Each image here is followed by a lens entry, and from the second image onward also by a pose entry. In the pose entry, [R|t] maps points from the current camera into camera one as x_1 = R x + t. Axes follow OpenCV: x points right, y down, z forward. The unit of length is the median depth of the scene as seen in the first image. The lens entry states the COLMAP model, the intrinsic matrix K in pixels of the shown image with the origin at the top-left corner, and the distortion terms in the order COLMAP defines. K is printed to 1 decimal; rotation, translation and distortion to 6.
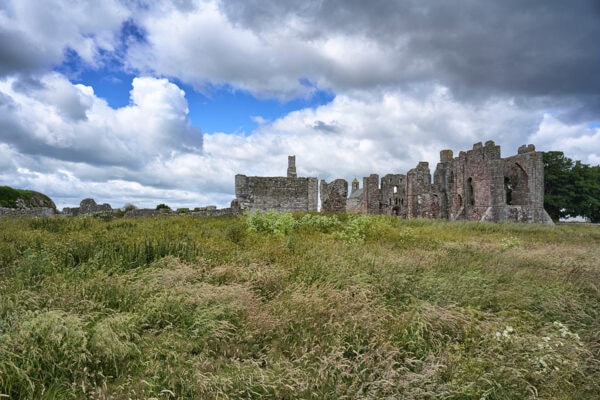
lens RADIAL K [[445.0, 0, 298.5], [0, 445.0, 201.0], [0, 0, 1]] dist [0.007096, 0.001244]
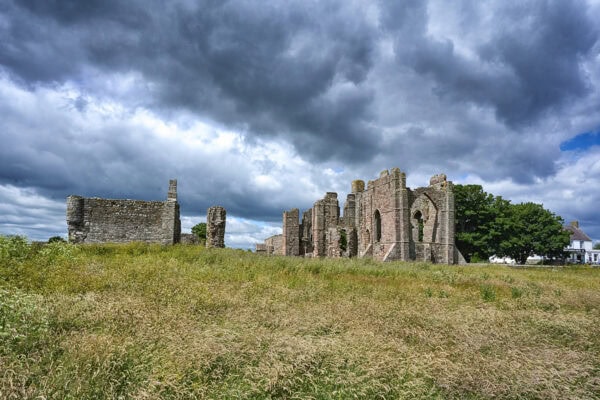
lens RADIAL K [[437.4, 0, 299.5], [0, 437.4, 199.5], [0, 0, 1]] dist [0.004799, -0.000646]
pose [[0.995913, 0.025944, 0.086509, 0.143284], [-0.017748, 0.995395, -0.094201, 0.009883], [-0.088555, 0.092280, 0.991787, 0.142665]]
